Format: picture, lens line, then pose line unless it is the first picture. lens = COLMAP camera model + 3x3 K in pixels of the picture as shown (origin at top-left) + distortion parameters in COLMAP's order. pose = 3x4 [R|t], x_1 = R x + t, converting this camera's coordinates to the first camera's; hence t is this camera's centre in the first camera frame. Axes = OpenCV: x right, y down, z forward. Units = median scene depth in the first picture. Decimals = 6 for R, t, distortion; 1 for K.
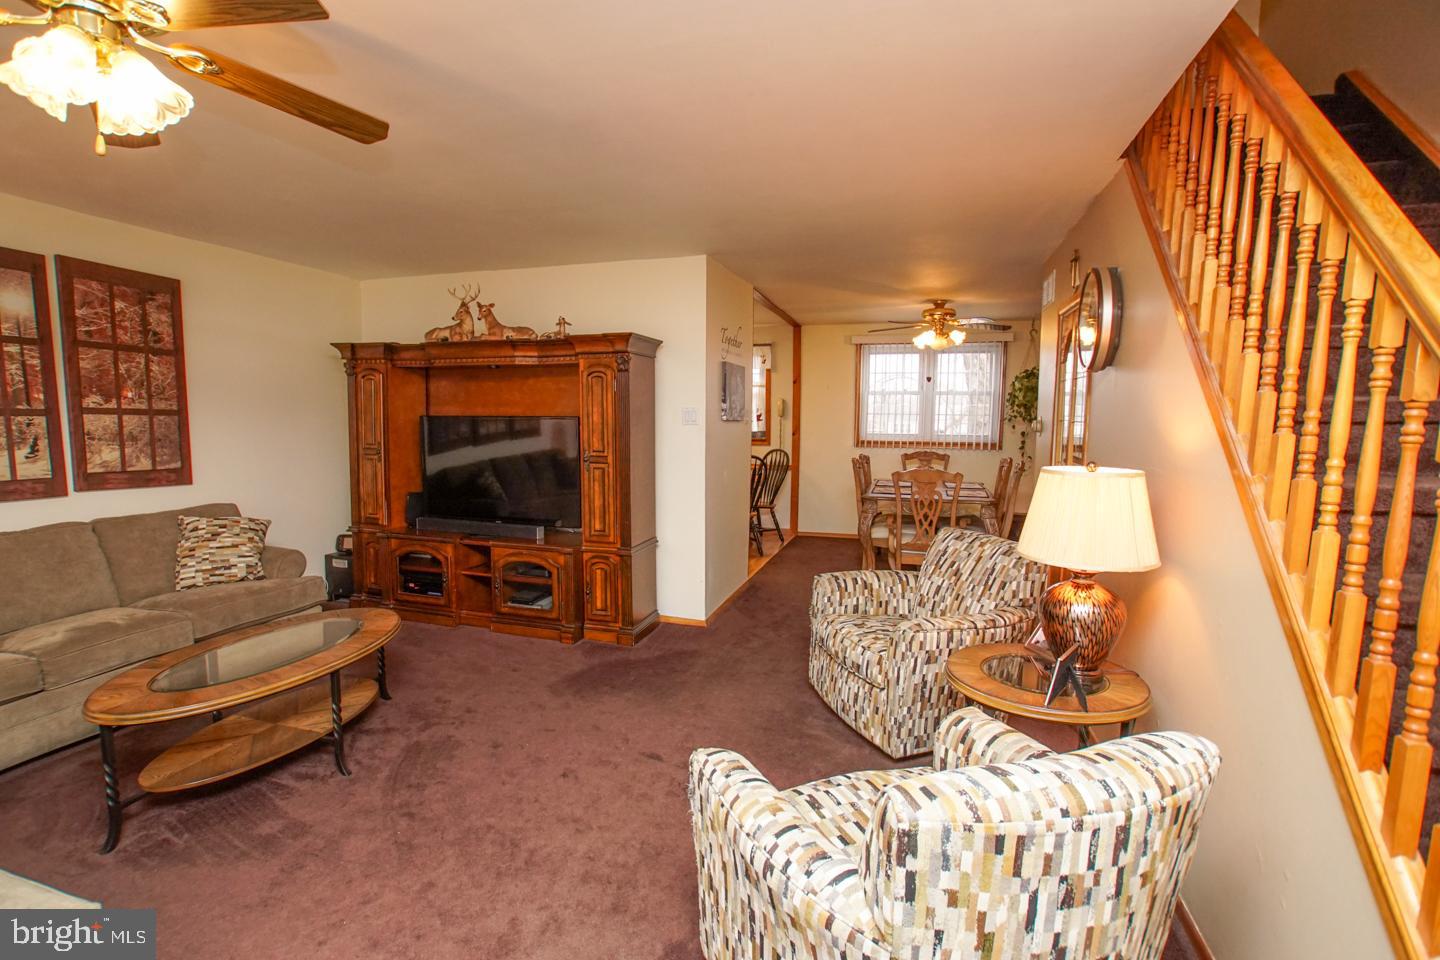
lens RADIAL K [[693.2, 0, 701.2], [0, 693.2, 490.4], [0, 0, 1]] dist [-0.063528, 0.028249]
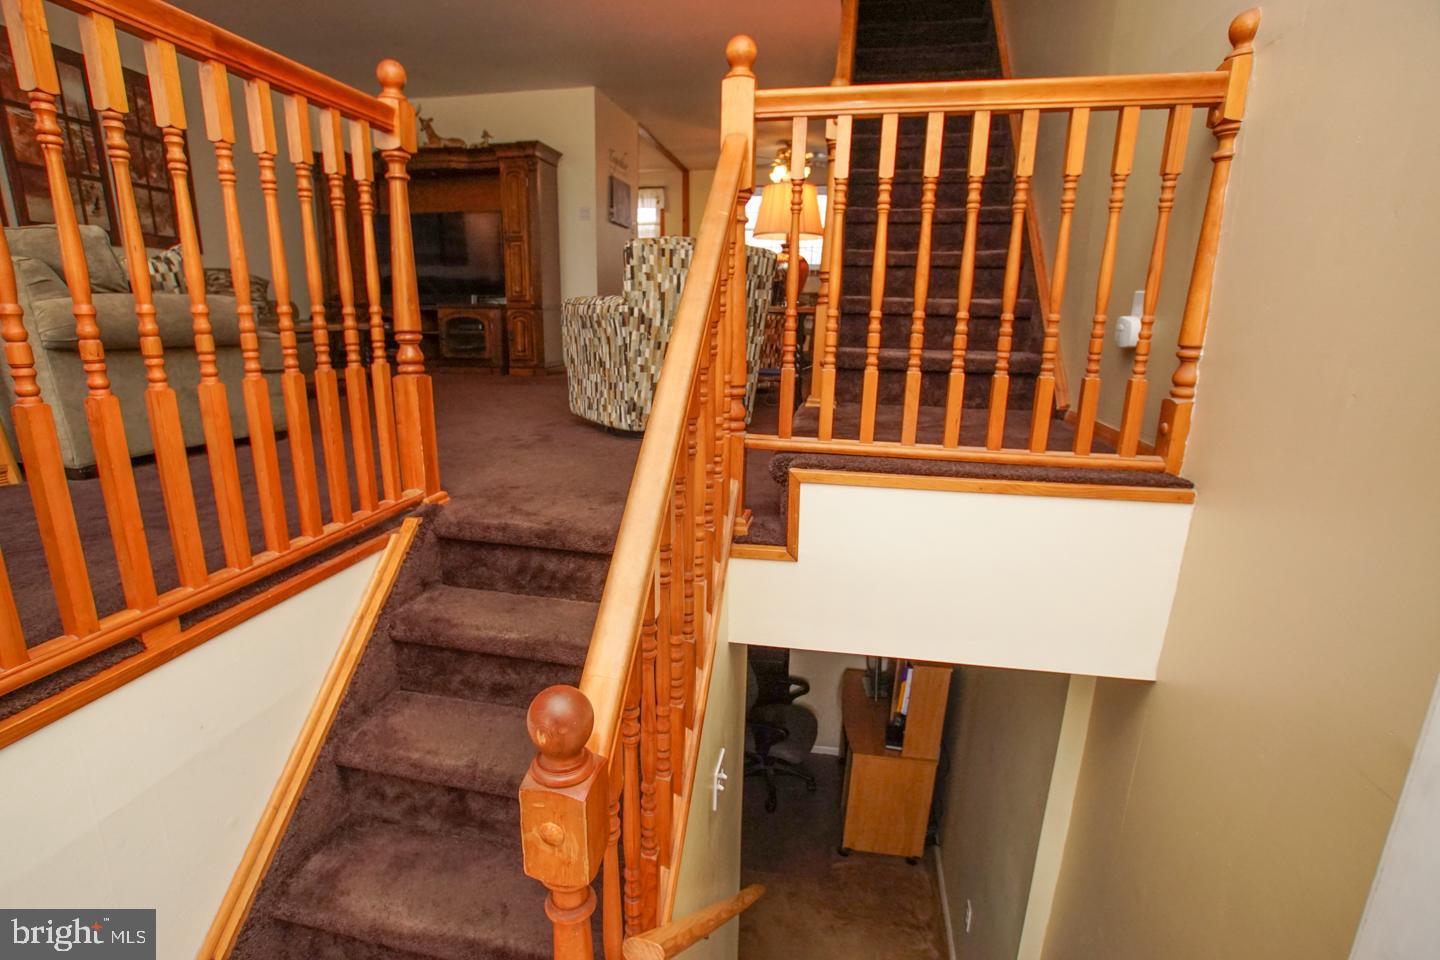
lens RADIAL K [[693.2, 0, 698.4], [0, 693.2, 481.9], [0, 0, 1]] dist [-0.063528, 0.028249]
pose [[0.995037, -0.015671, 0.098263, 0.077715], [0.002381, 0.990988, 0.133930, 0.280074], [-0.099477, -0.133031, 0.986107, -0.487615]]
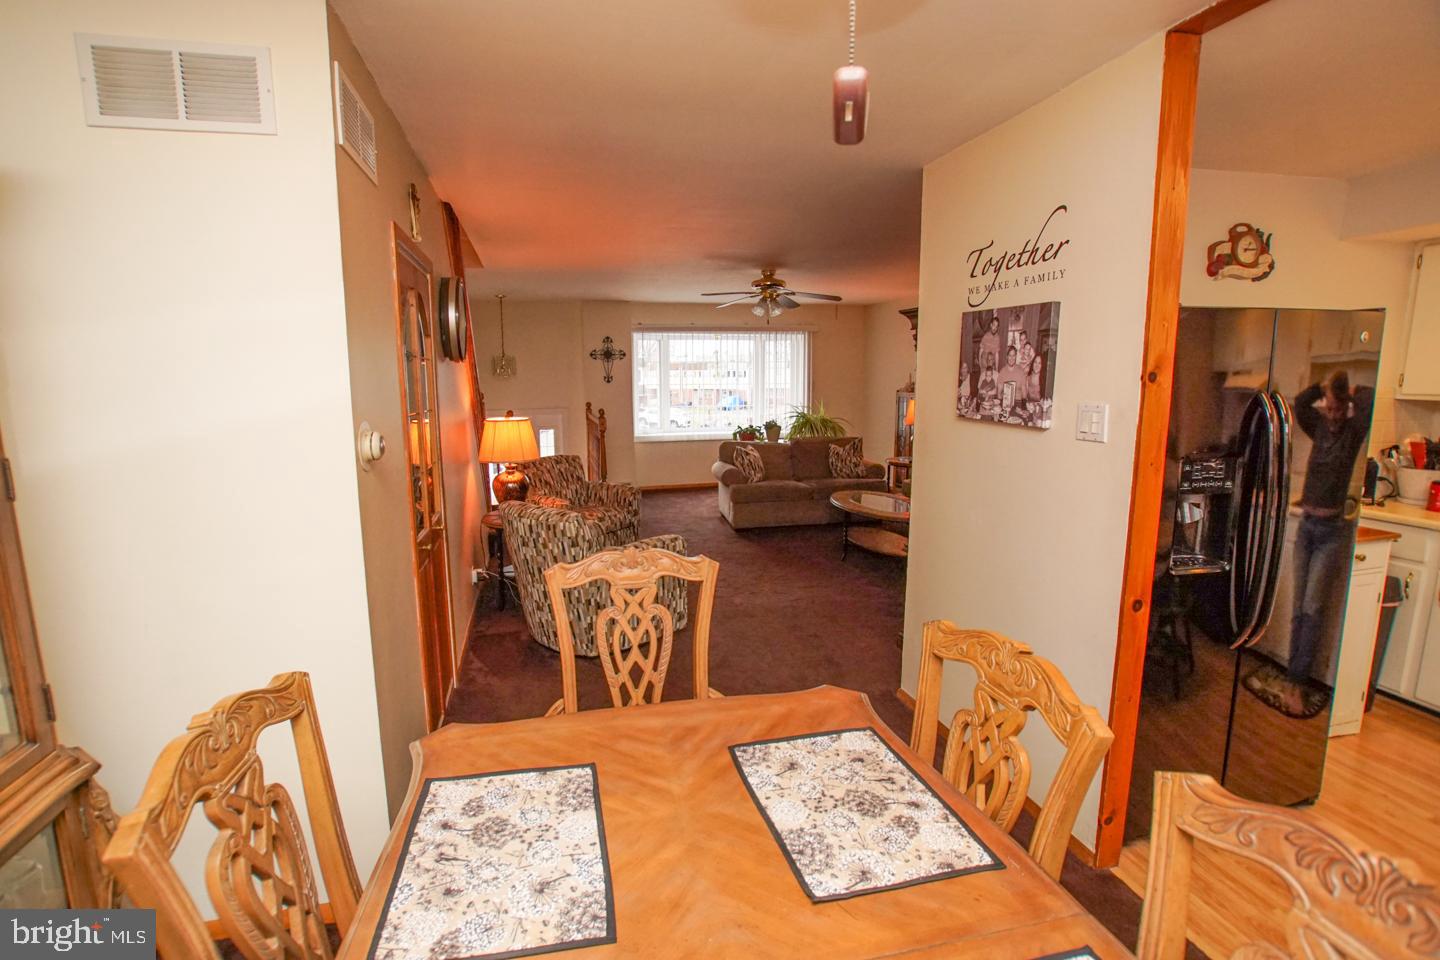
lens RADIAL K [[693.2, 0, 702.2], [0, 693.2, 483.1], [0, 0, 1]] dist [-0.063528, 0.028249]
pose [[-0.856382, 0.079506, -0.510184, 0.651781], [-0.057846, 0.967081, 0.247807, -0.227050], [0.513092, 0.241730, -0.823592, 1.768527]]
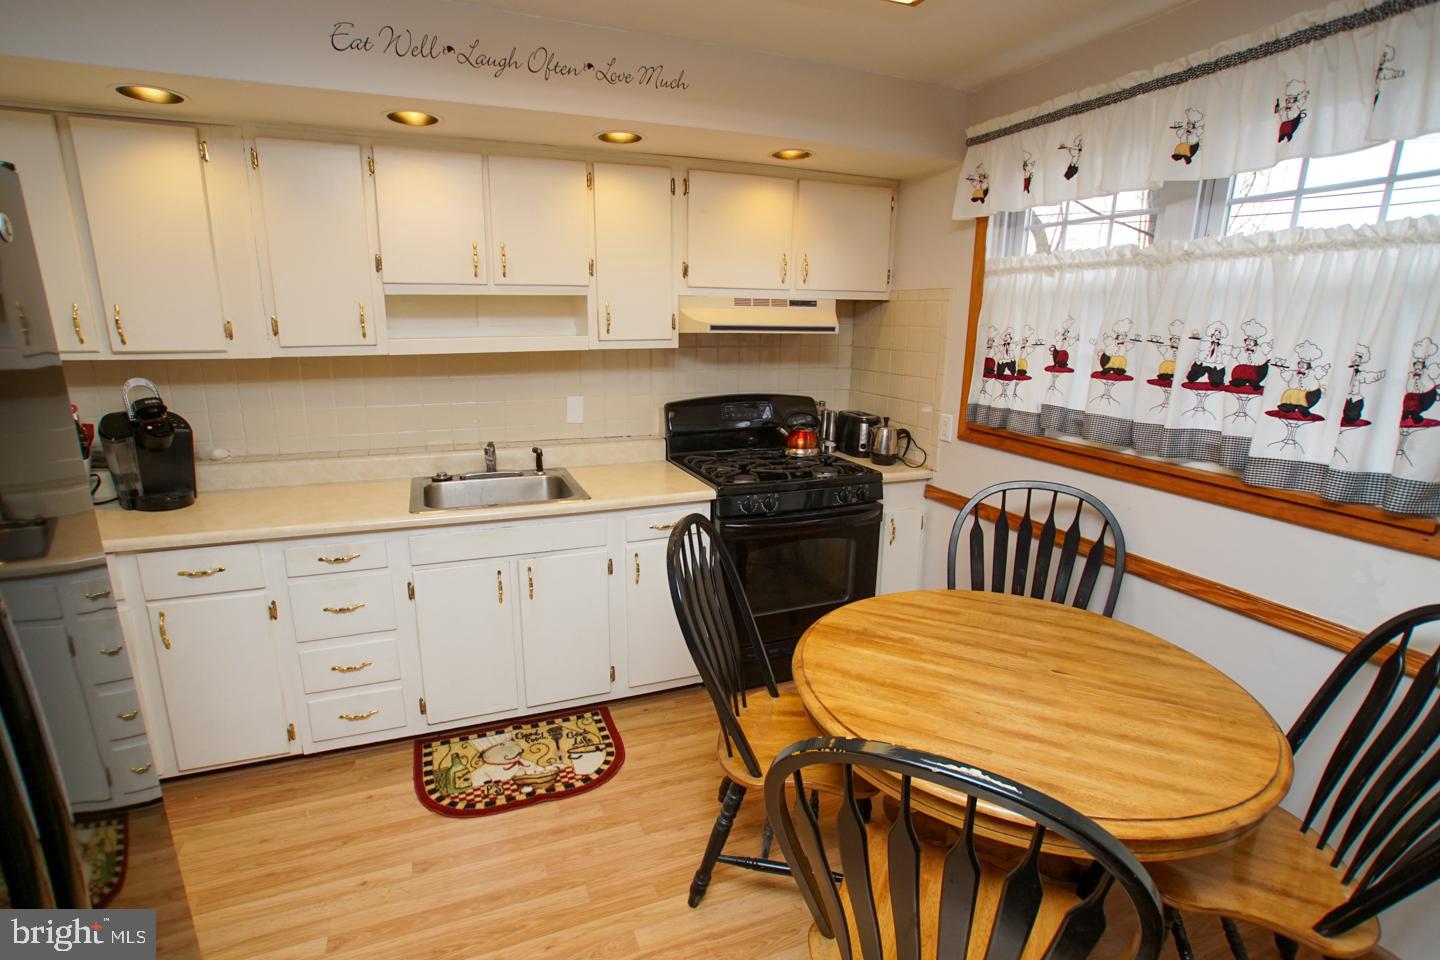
lens RADIAL K [[693.2, 0, 707.1], [0, 693.2, 486.1], [0, 0, 1]] dist [-0.063528, 0.028249]
pose [[0.641411, 0.180278, -0.745716, 0.214818], [-0.087997, 0.982872, 0.161922, -0.209407], [0.762134, -0.038238, 0.646289, 1.589259]]
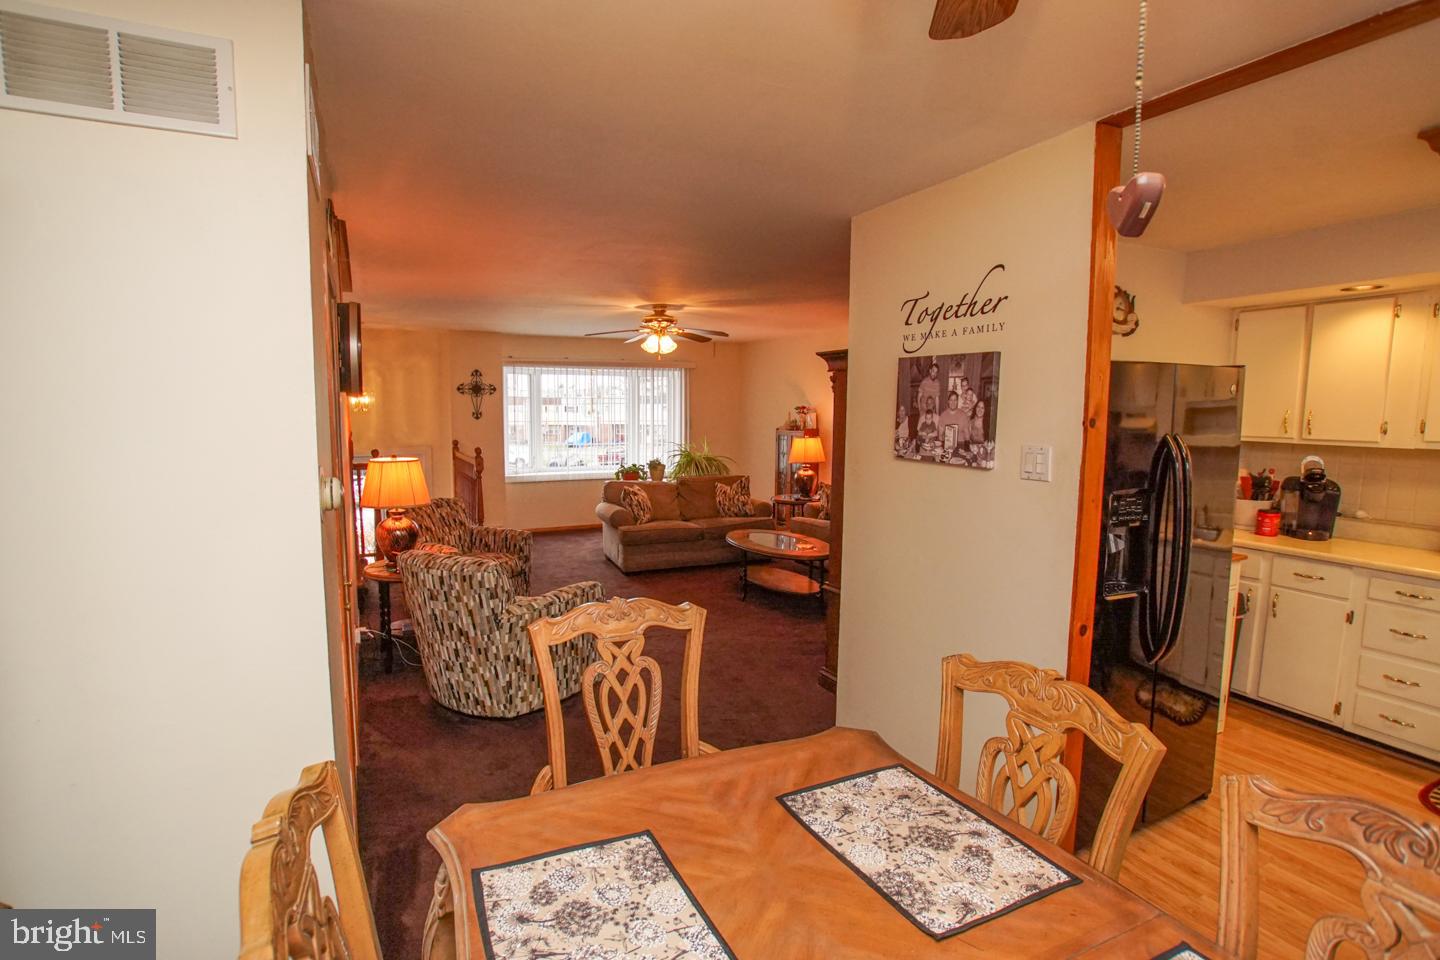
lens RADIAL K [[719.5, 0, 705.4], [0, 719.5, 486.7], [0, 0, 1]] dist [-0.055450, 0.024289]
pose [[-0.723958, 0.062728, -0.686986, 0.740229], [-0.089147, 0.979000, 0.183337, -0.225015], [0.684060, 0.193971, -0.703163, 1.710445]]
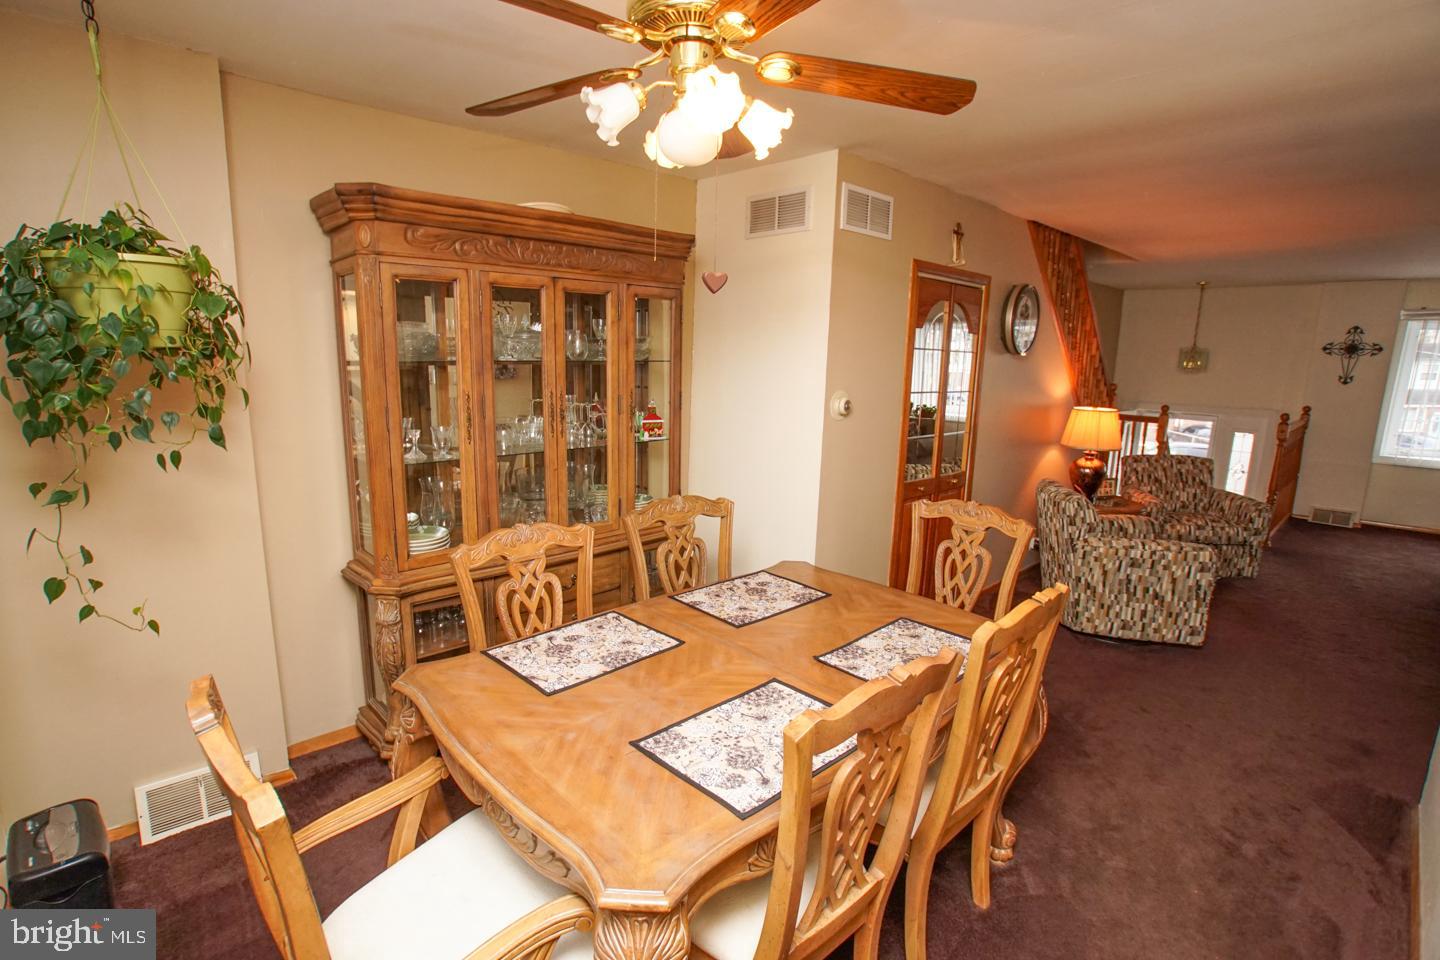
lens RADIAL K [[693.2, 0, 701.2], [0, 693.2, 485.5], [0, 0, 1]] dist [-0.063528, 0.028249]
pose [[-0.873102, -0.116734, 0.473356, 0.341115], [0.029146, 0.956678, 0.289685, -0.271231], [-0.486665, 0.266721, -0.831875, 2.033234]]
